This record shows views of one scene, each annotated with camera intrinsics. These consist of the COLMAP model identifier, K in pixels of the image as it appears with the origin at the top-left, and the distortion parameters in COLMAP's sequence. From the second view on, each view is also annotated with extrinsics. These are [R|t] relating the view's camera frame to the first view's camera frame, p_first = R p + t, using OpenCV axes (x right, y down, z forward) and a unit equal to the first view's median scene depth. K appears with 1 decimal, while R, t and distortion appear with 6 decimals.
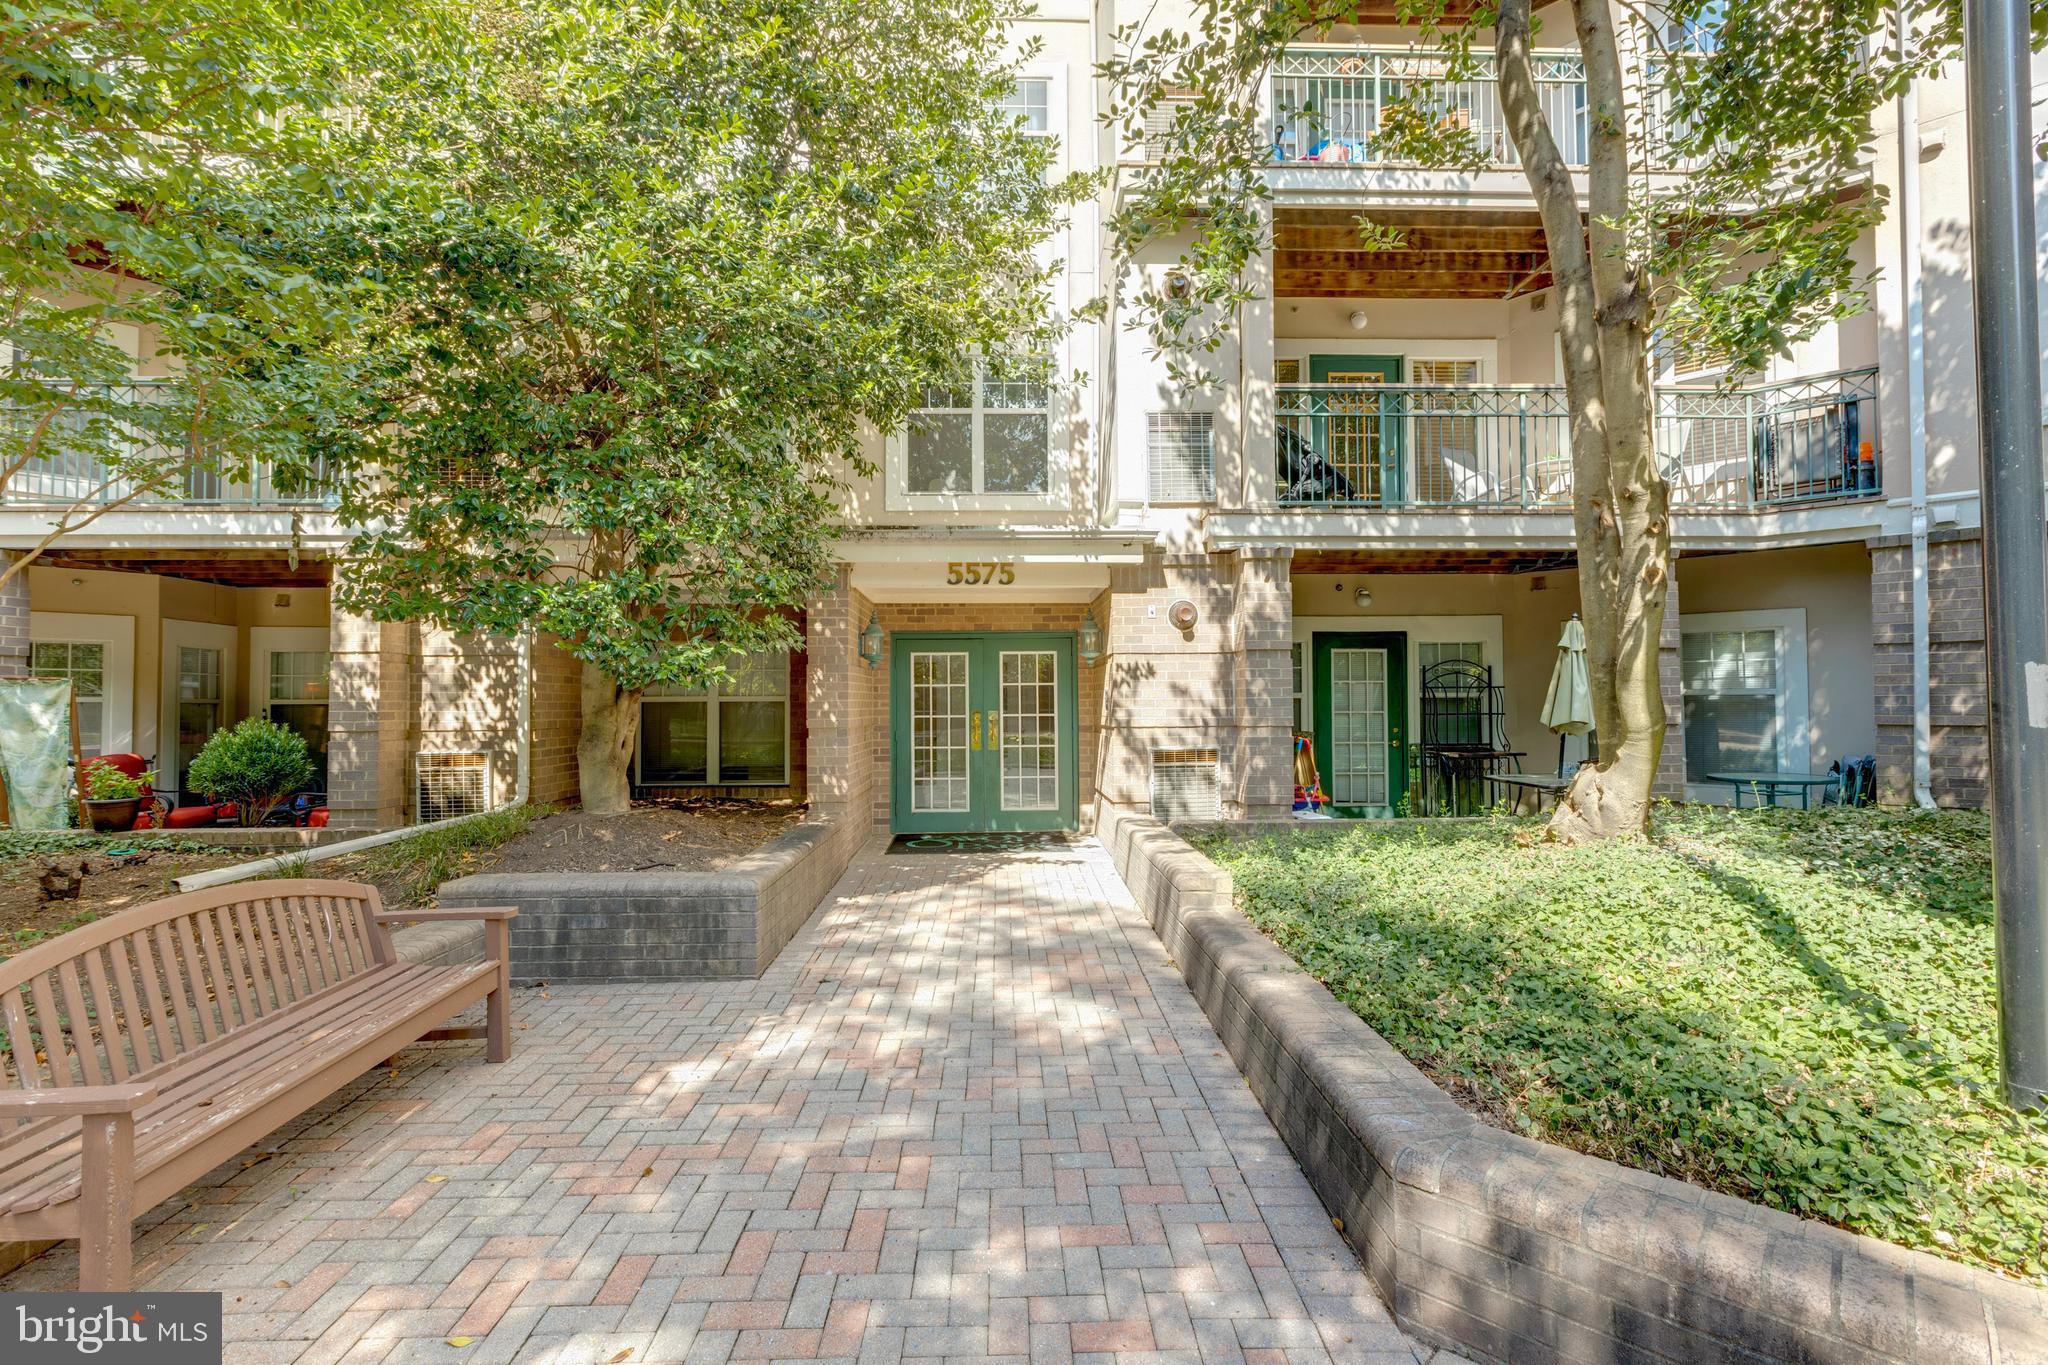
lens RADIAL K [[892.2, 0, 1020.5], [0, 892.2, 681.8], [0, 0, 1]] dist [0.000468, -0.000020]
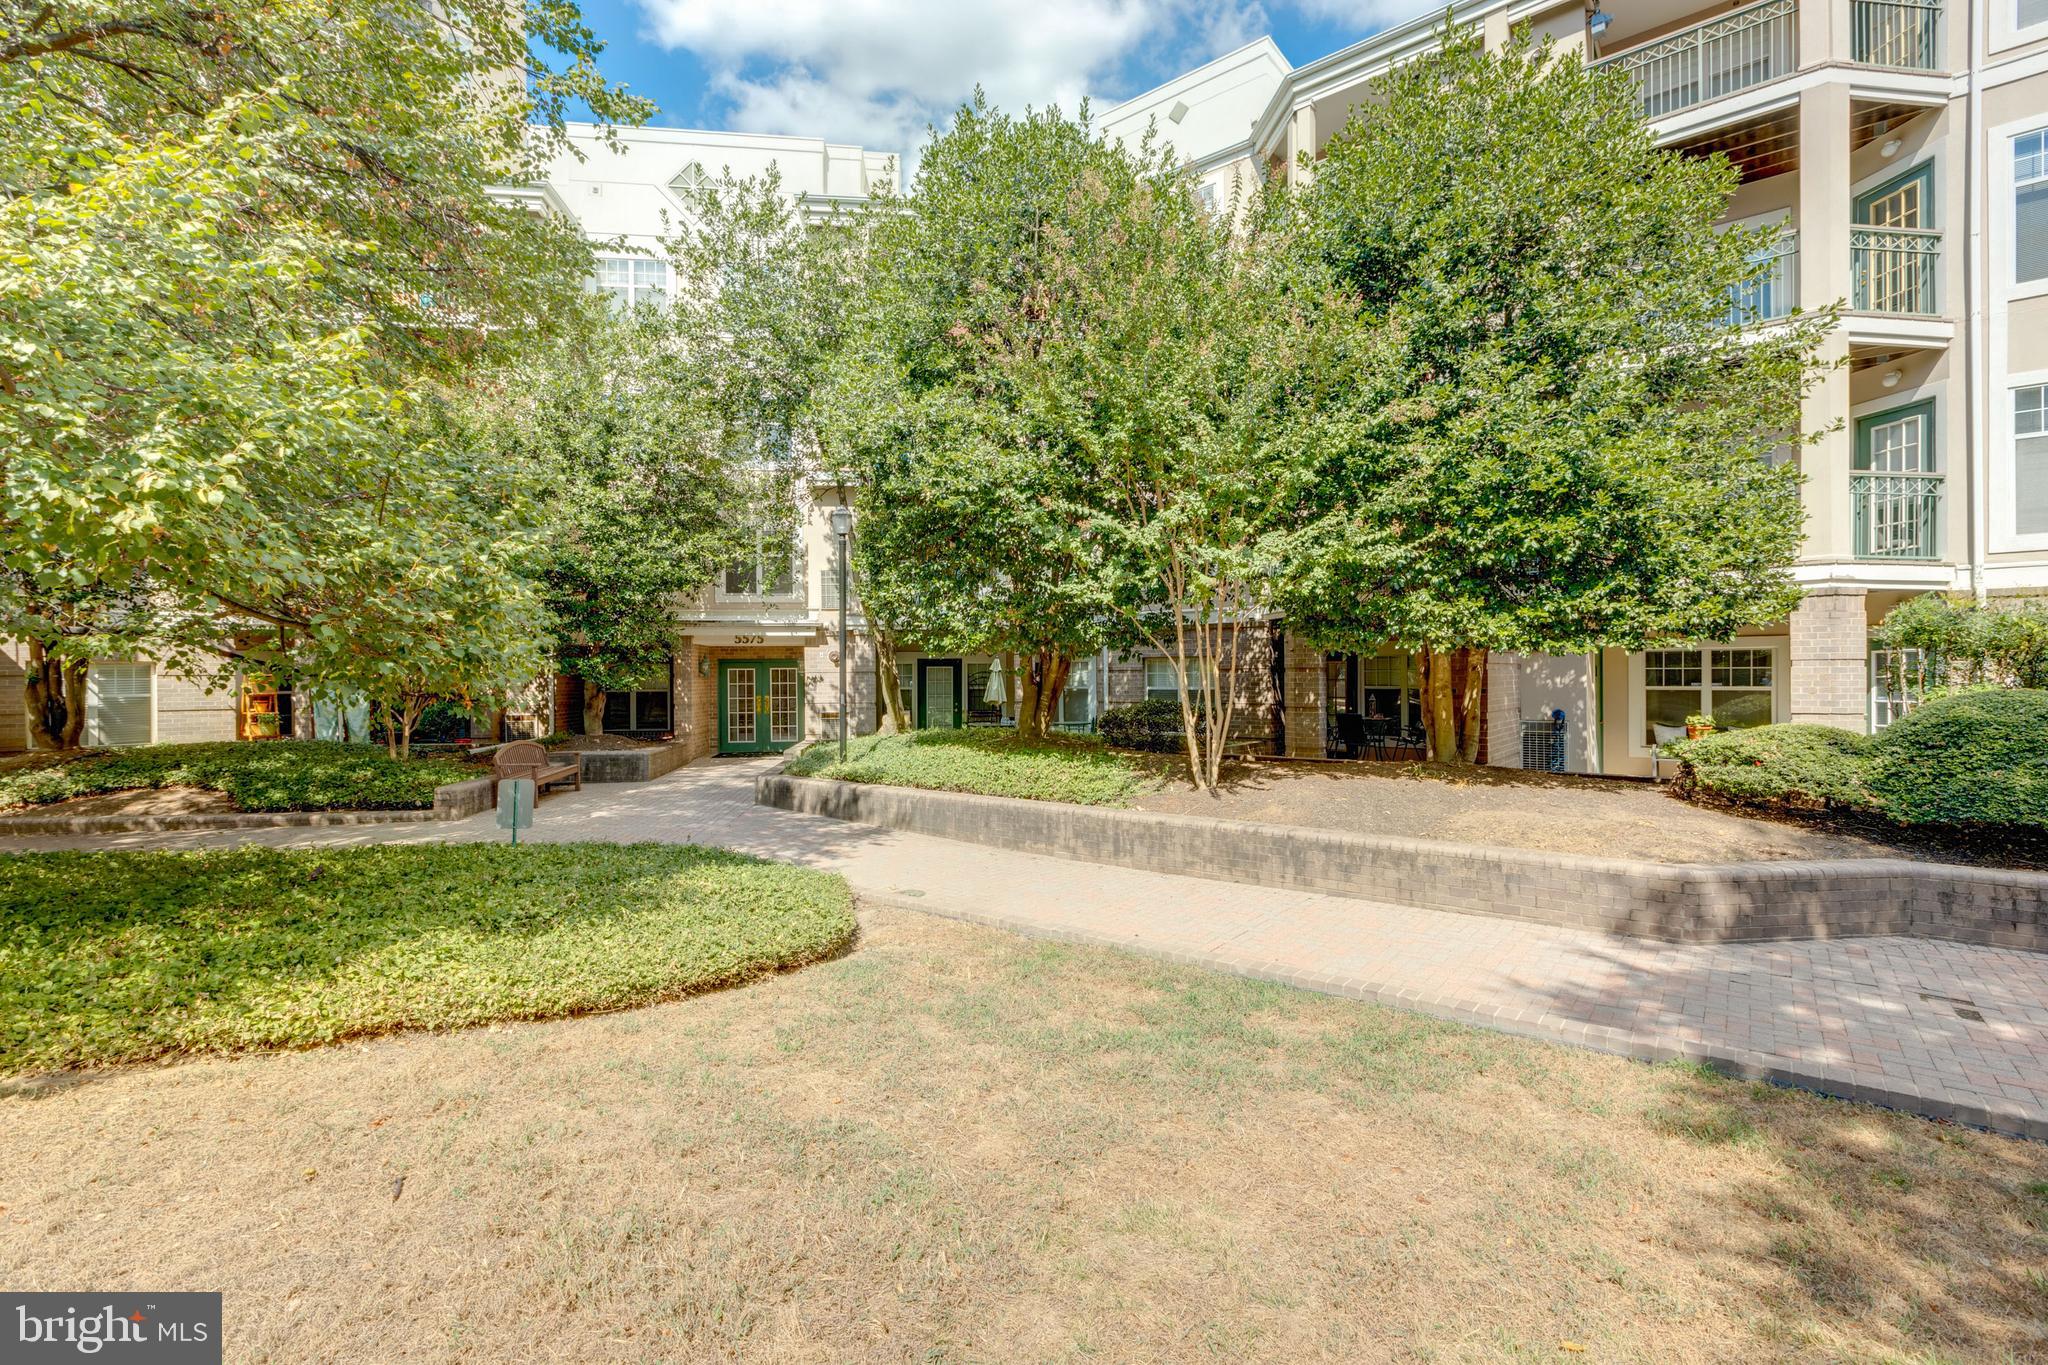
lens RADIAL K [[892.2, 0, 1031.5], [0, 892.2, 677.1], [0, 0, 1]] dist [0.000468, -0.000020]
pose [[0.995451, -0.001183, 0.095269, 0.480659], [-0.000965, 0.999746, 0.022498, -0.072662], [-0.095271, -0.022488, 0.995197, -1.450416]]
